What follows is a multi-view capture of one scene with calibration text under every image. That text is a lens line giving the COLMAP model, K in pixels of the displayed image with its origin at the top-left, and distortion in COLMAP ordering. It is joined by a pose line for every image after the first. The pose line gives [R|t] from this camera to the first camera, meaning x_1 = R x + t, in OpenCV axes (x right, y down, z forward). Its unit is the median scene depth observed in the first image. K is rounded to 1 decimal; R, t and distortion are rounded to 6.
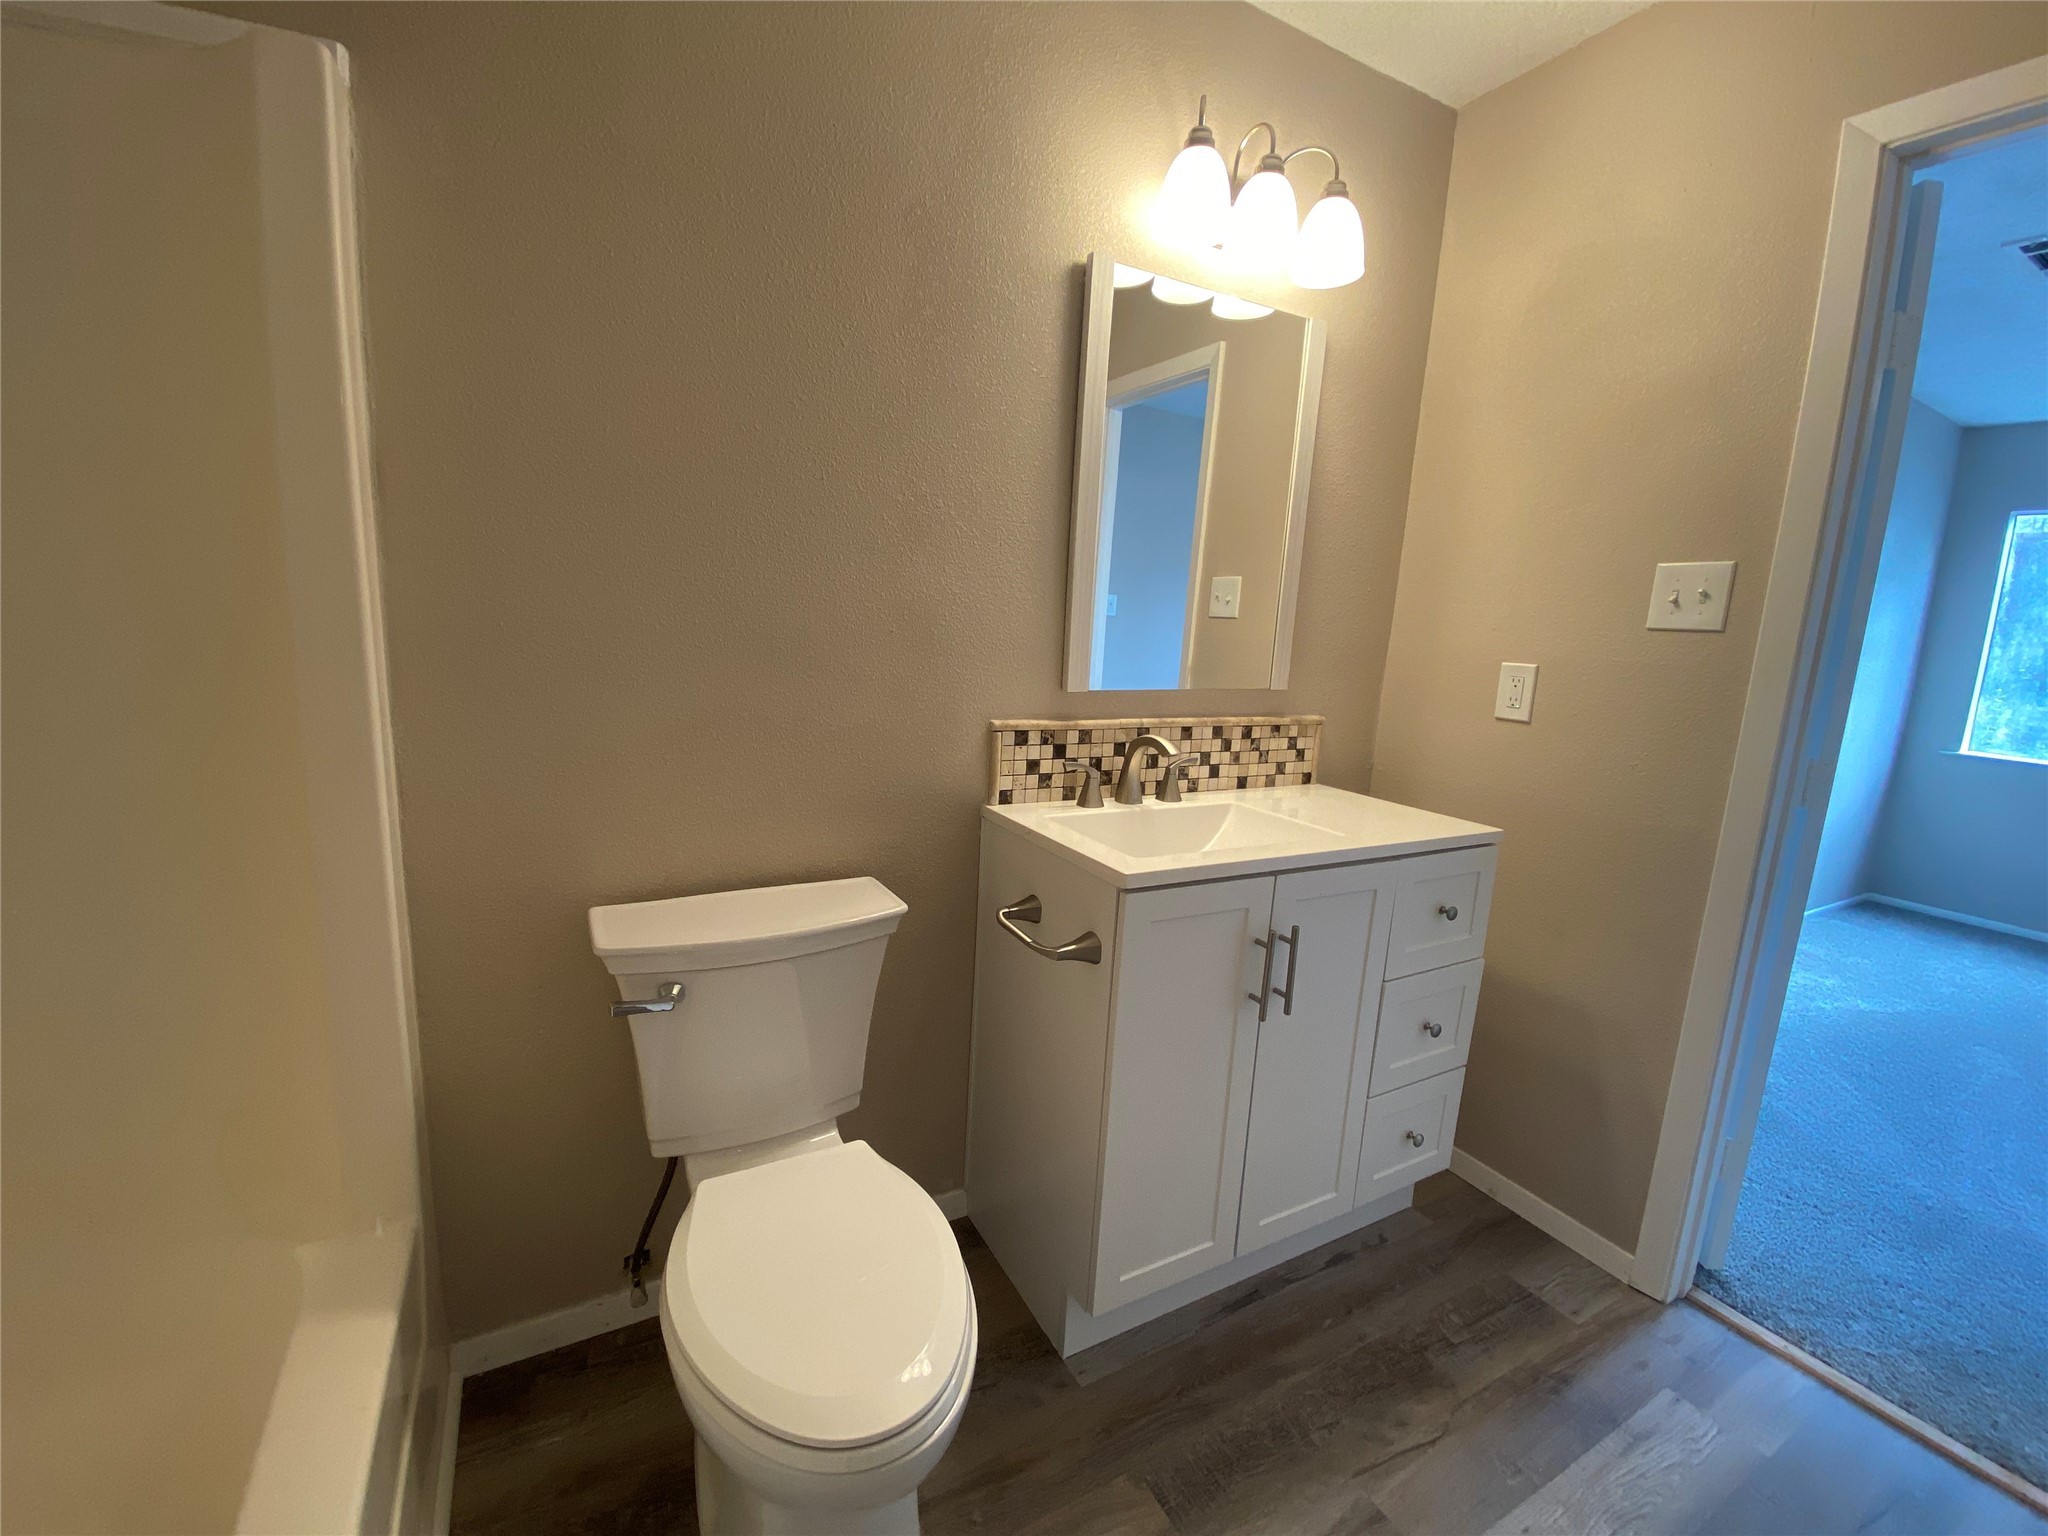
lens RADIAL K [[821.3, 0, 1022.2], [0, 821.3, 763.5], [0, 0, 1]] dist [0.024024, -0.022945]
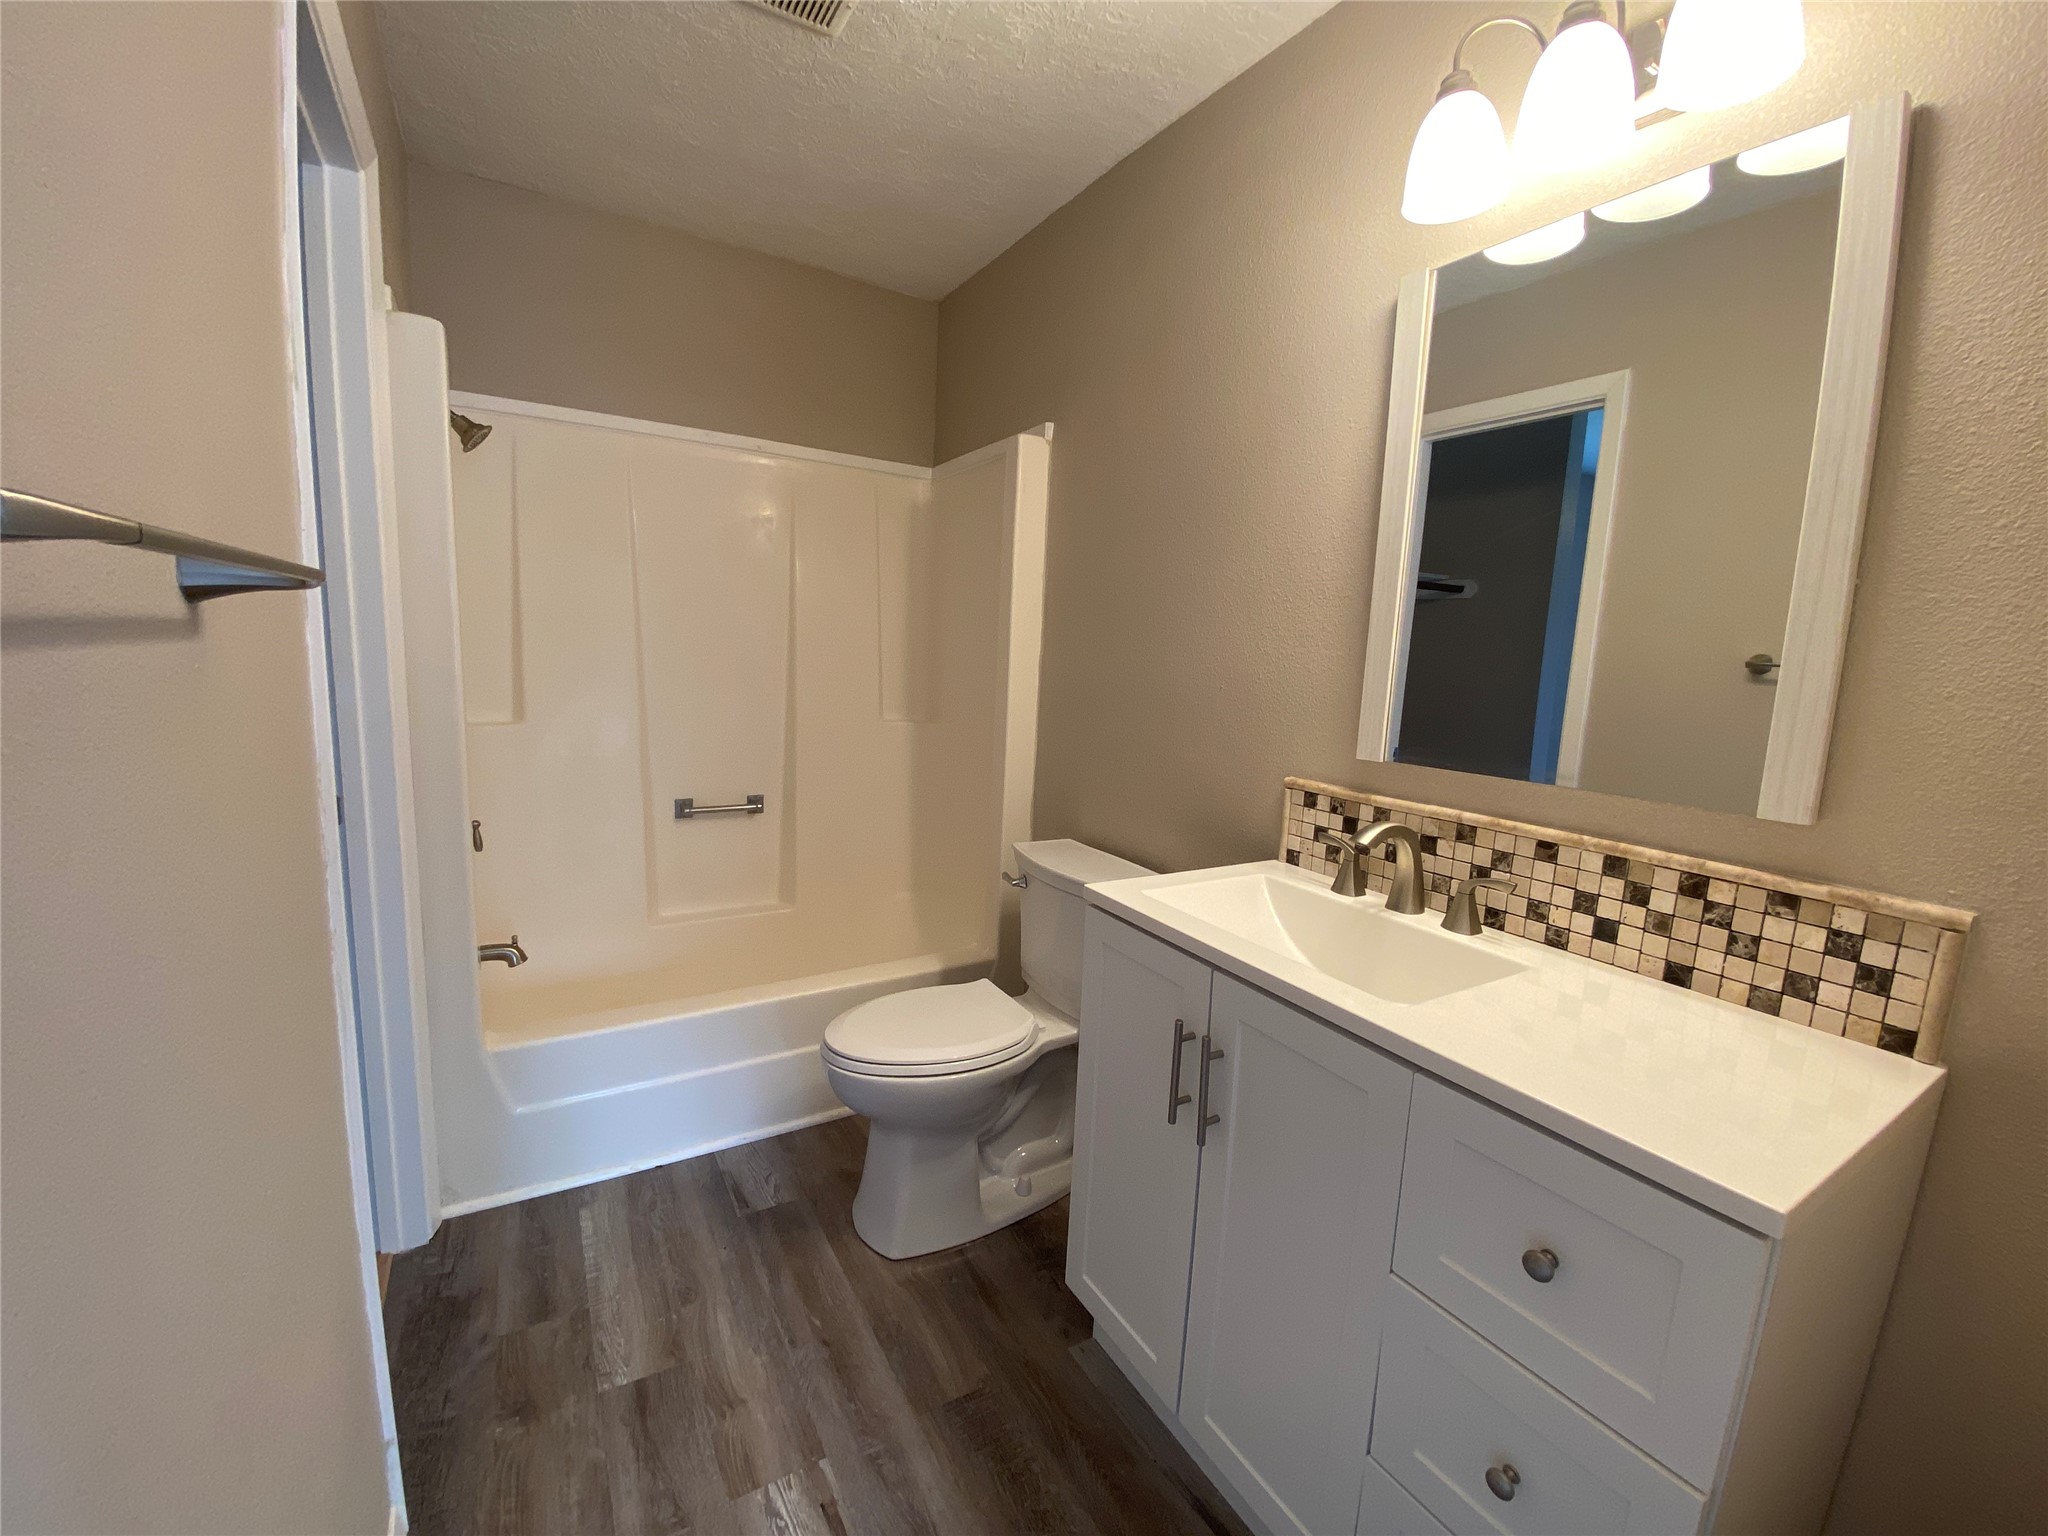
lens RADIAL K [[821.3, 0, 1022.2], [0, 821.3, 763.5], [0, 0, 1]] dist [0.024024, -0.022945]
pose [[0.050818, 0.095215, -0.994159, 0.858489], [-0.209678, 0.974276, 0.082593, -0.074822], [0.976449, 0.204256, 0.069475, 0.545381]]
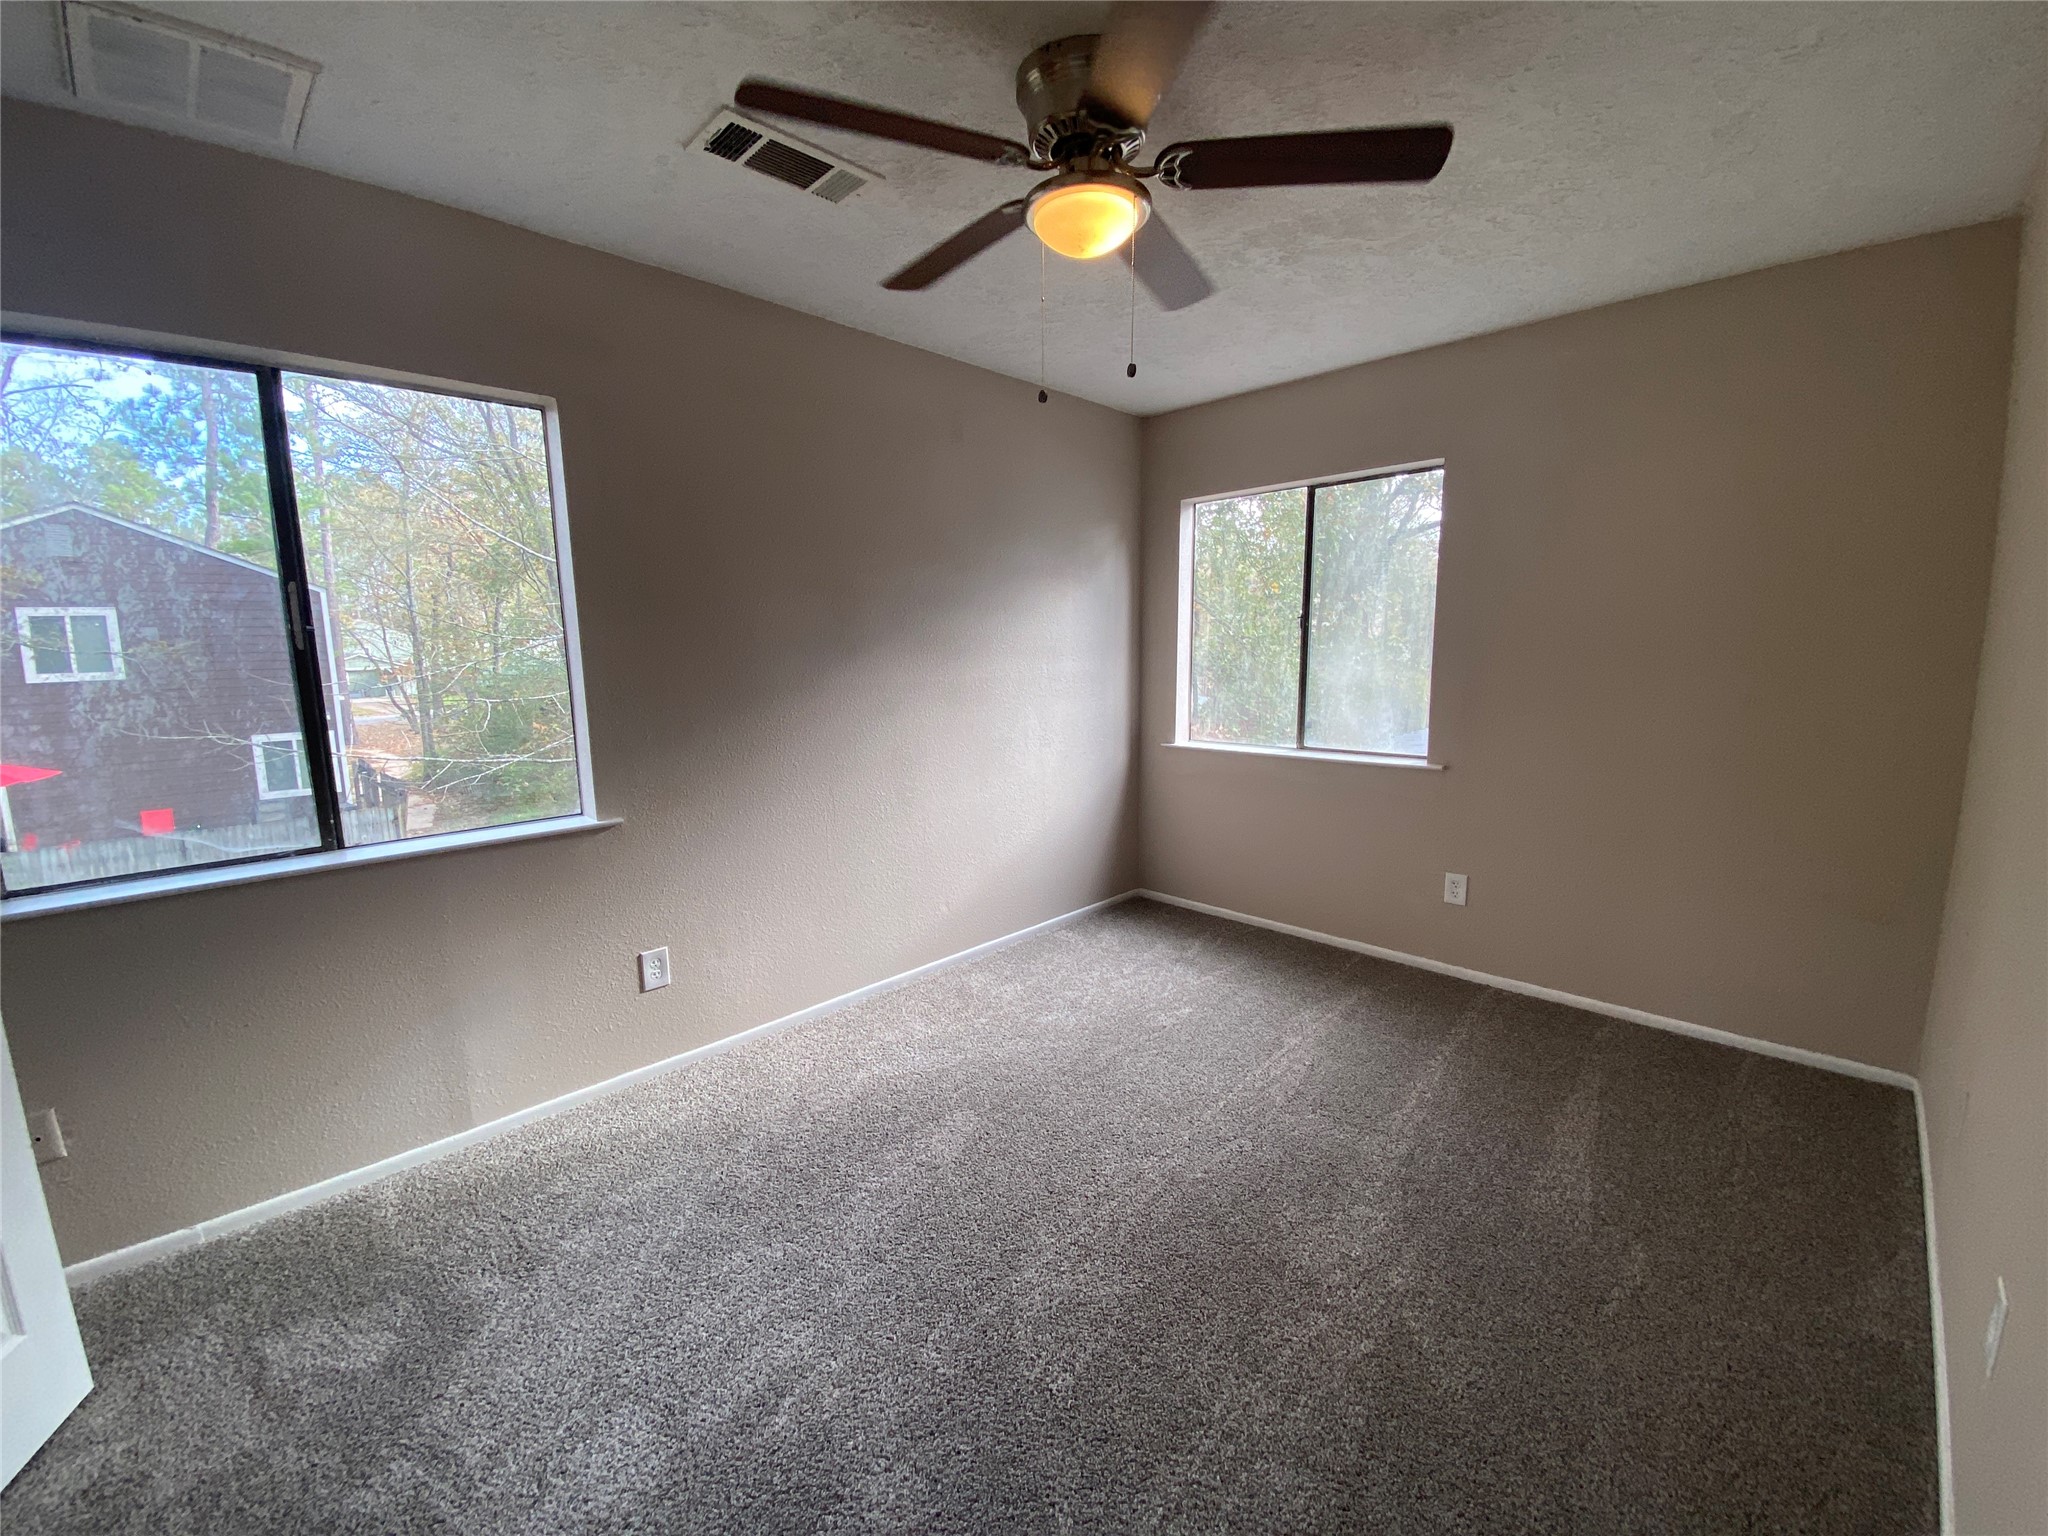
lens RADIAL K [[829.2, 0, 1022.2], [0, 829.2, 768.2], [0, 0, 1]] dist [0.021412, -0.021058]
pose [[0.953968, -0.103071, 0.281642, 1.576015], [0.105958, 0.994358, 0.005003, -0.021493], [-0.280569, 0.025070, 0.959506, 0.159592]]
